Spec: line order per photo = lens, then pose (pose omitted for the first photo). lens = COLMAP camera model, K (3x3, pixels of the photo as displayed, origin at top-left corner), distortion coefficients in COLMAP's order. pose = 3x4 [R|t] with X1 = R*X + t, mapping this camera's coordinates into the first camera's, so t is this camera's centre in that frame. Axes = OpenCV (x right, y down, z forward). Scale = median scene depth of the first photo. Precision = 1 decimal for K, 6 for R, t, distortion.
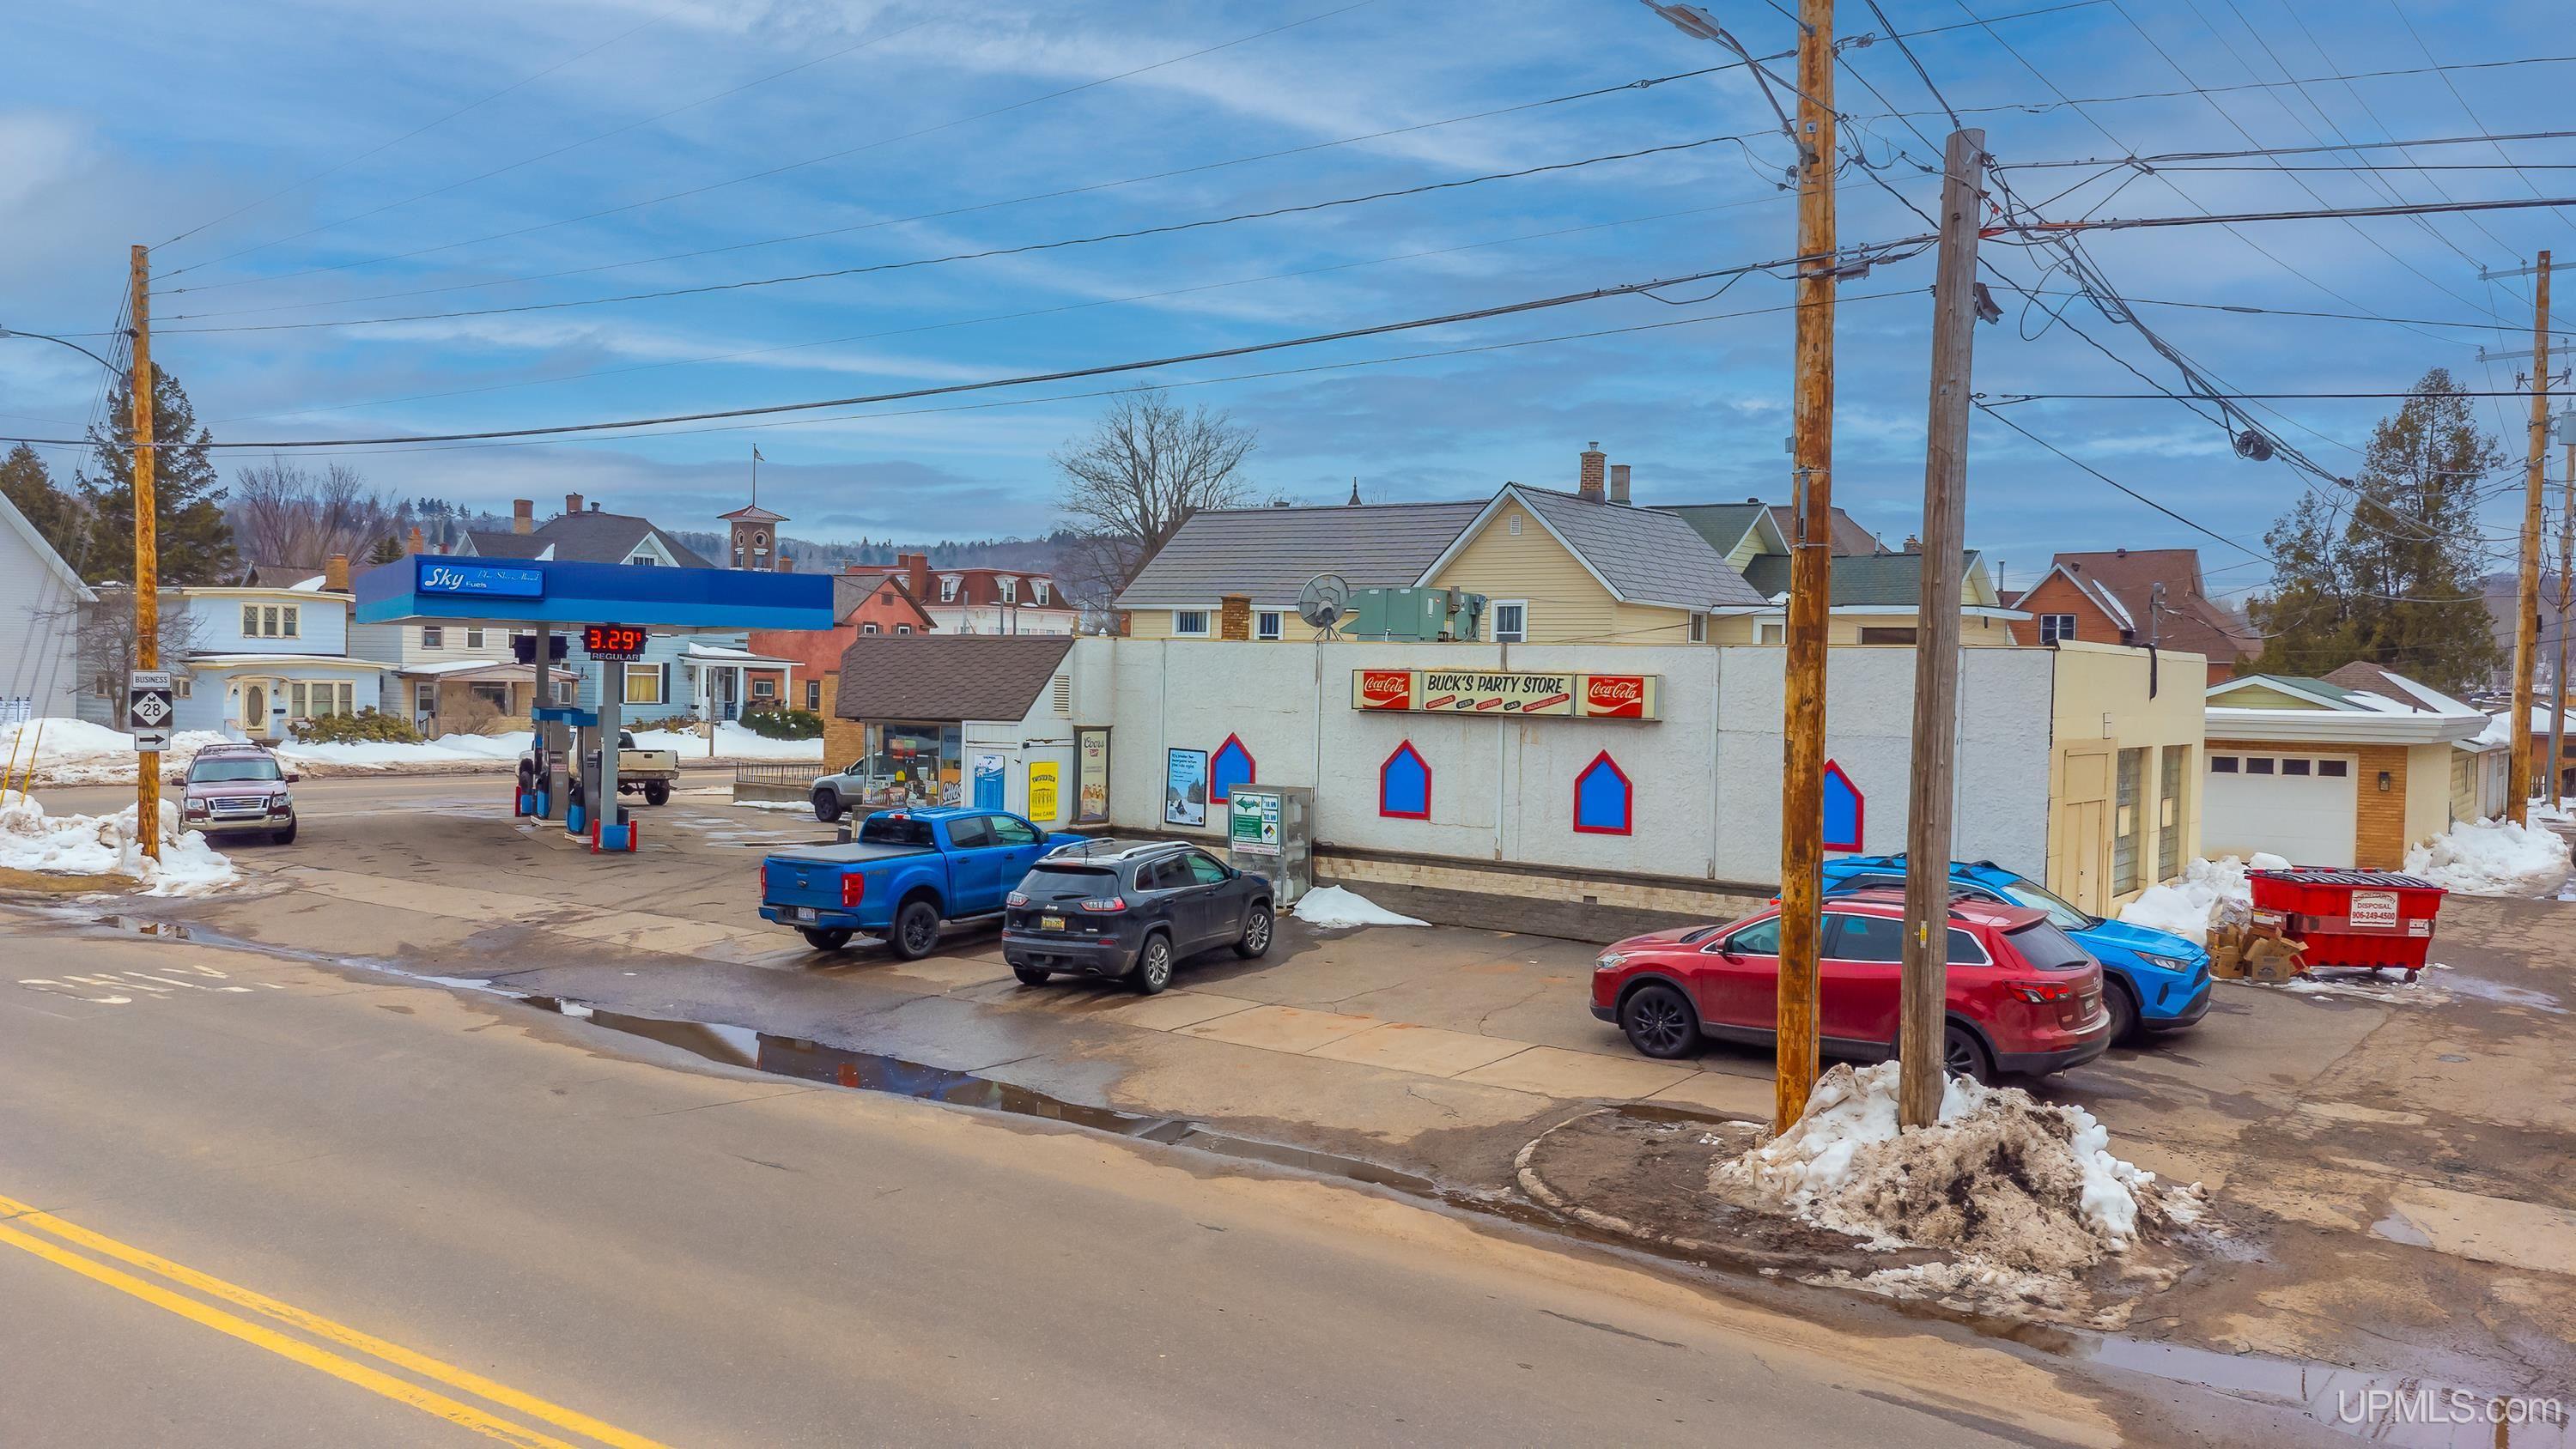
lens RADIAL K [[1892.2, 0, 1288.0], [0, 1892.2, 724.5], [0, 0, 1]] dist [0.059718, -0.003173]
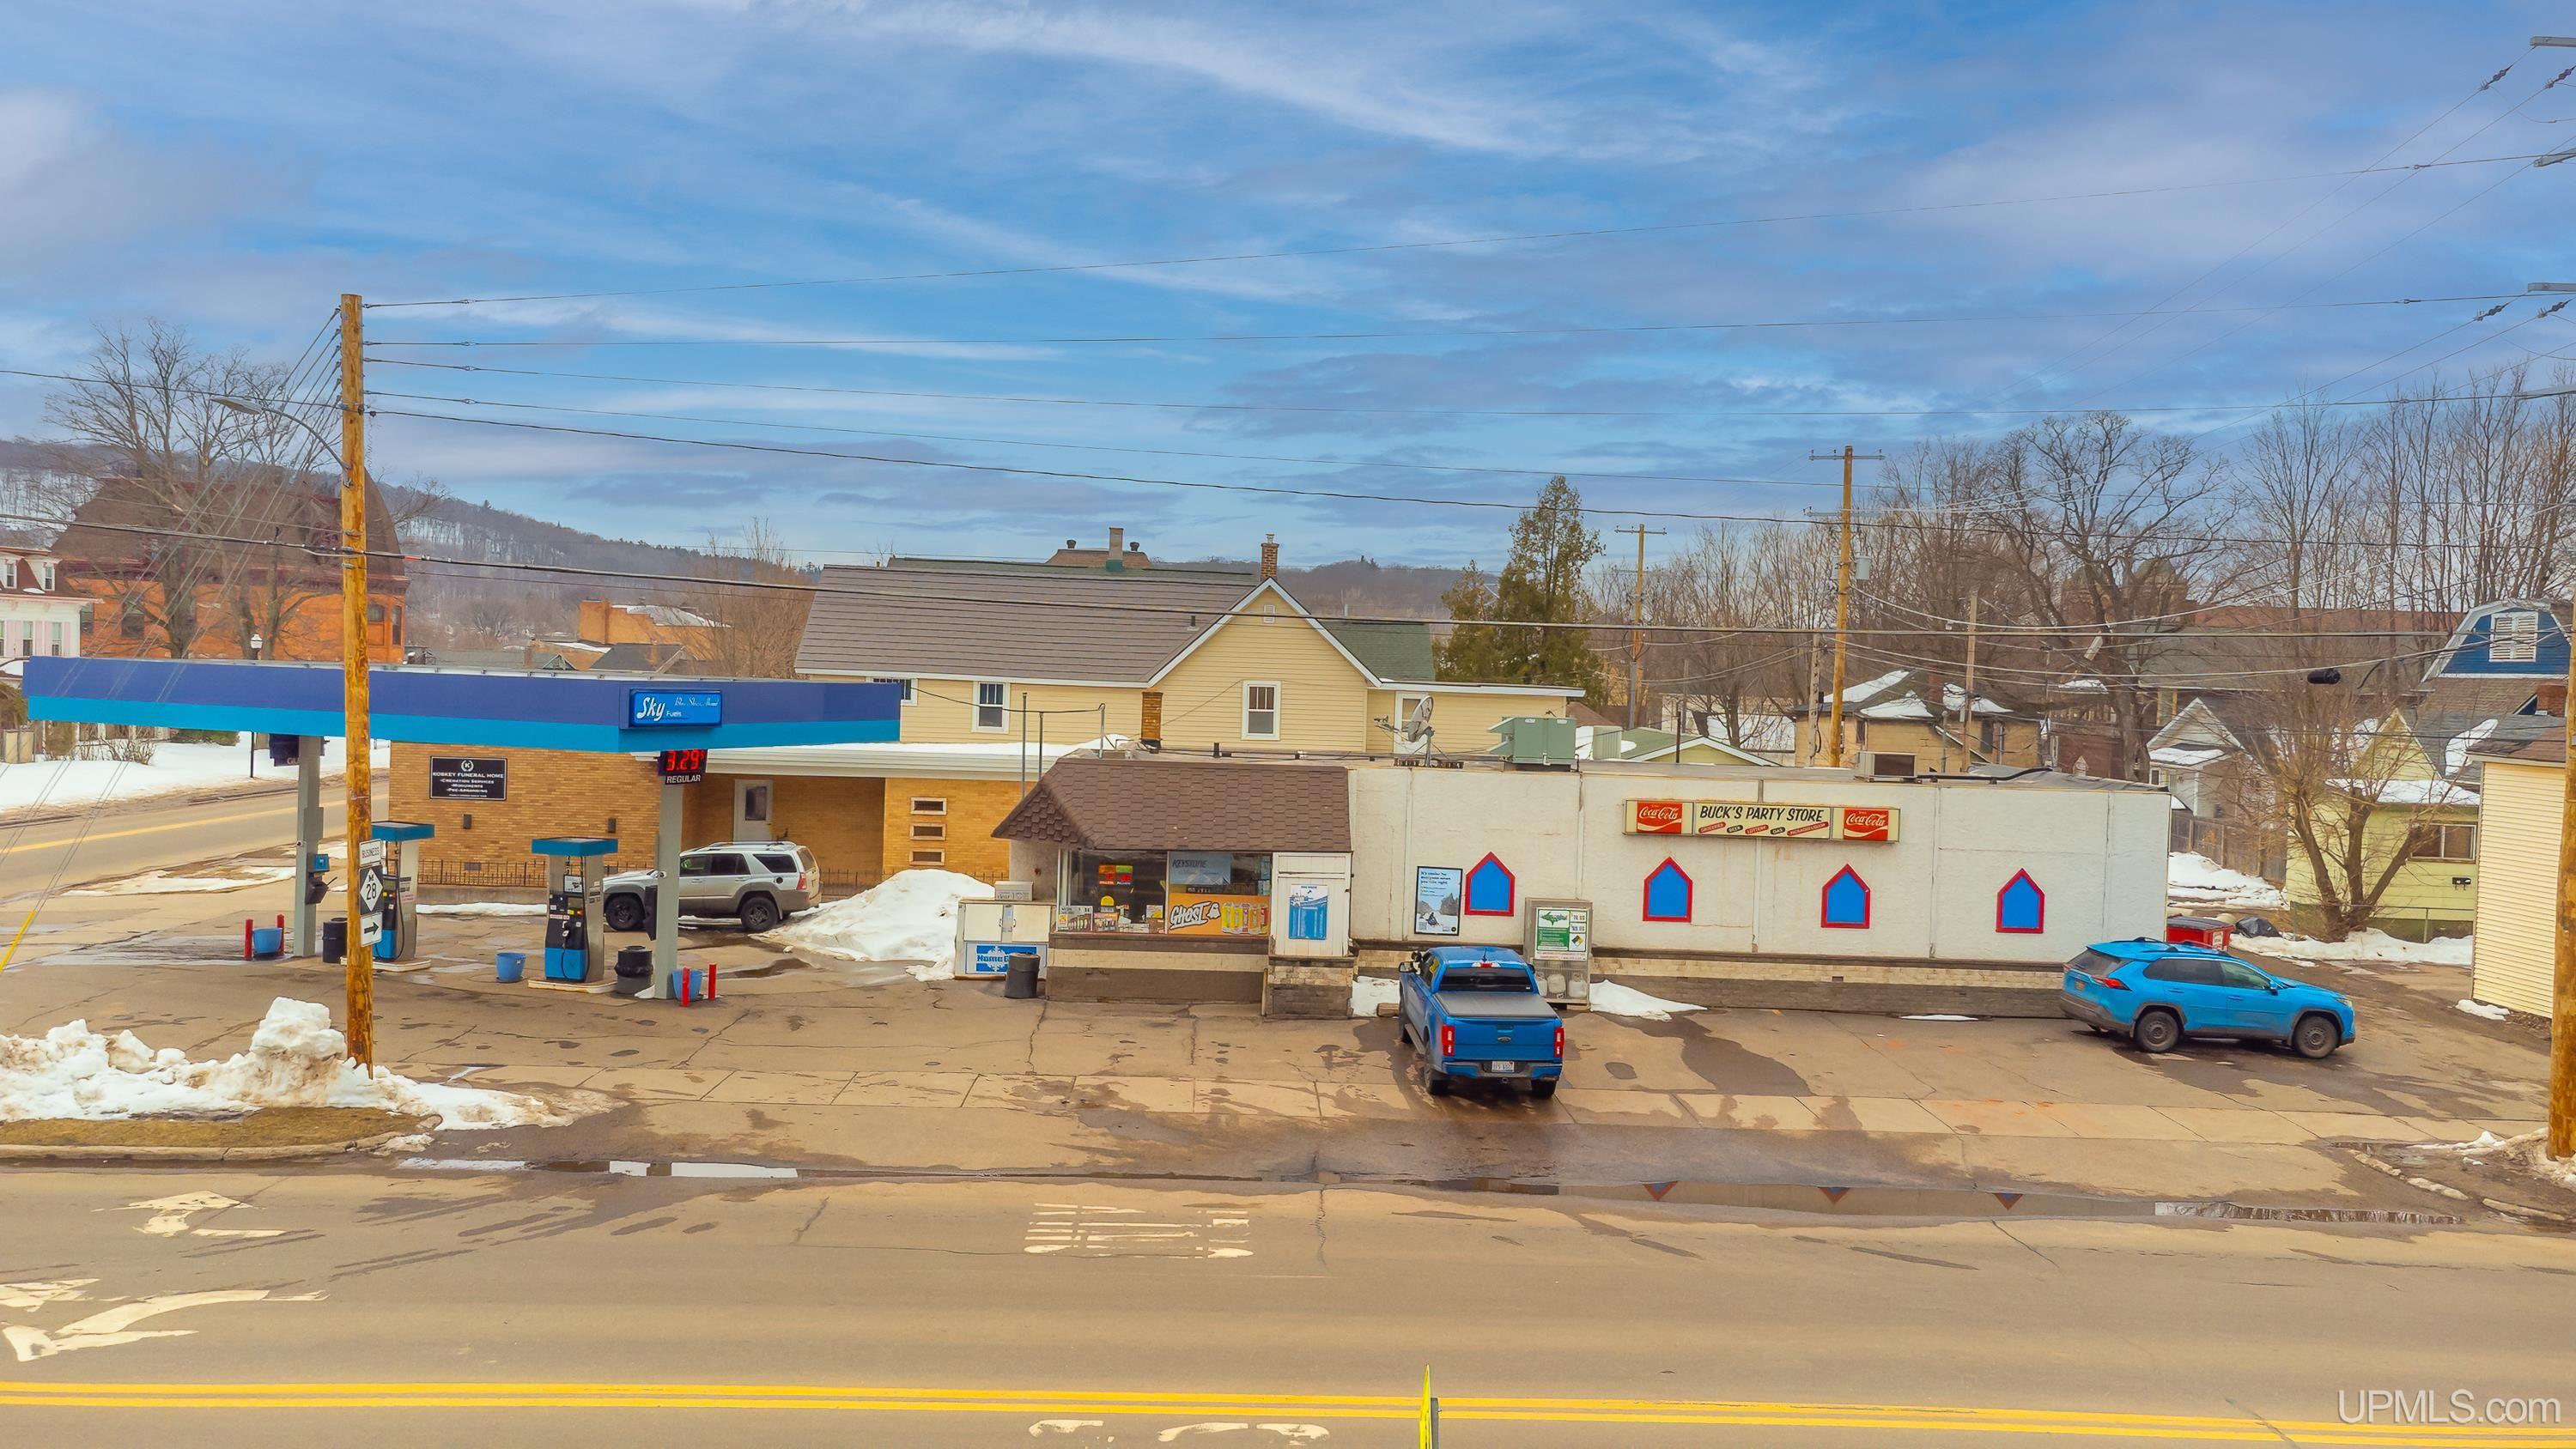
lens RADIAL K [[1892.2, 0, 1288.0], [0, 1892.2, 724.5], [0, 0, 1]] dist [0.059718, -0.003173]
pose [[0.795875, -0.014251, 0.605294, -0.877200], [0.000958, 0.999751, 0.022278, -0.105602], [-0.605461, -0.017151, 0.795690, 0.179069]]
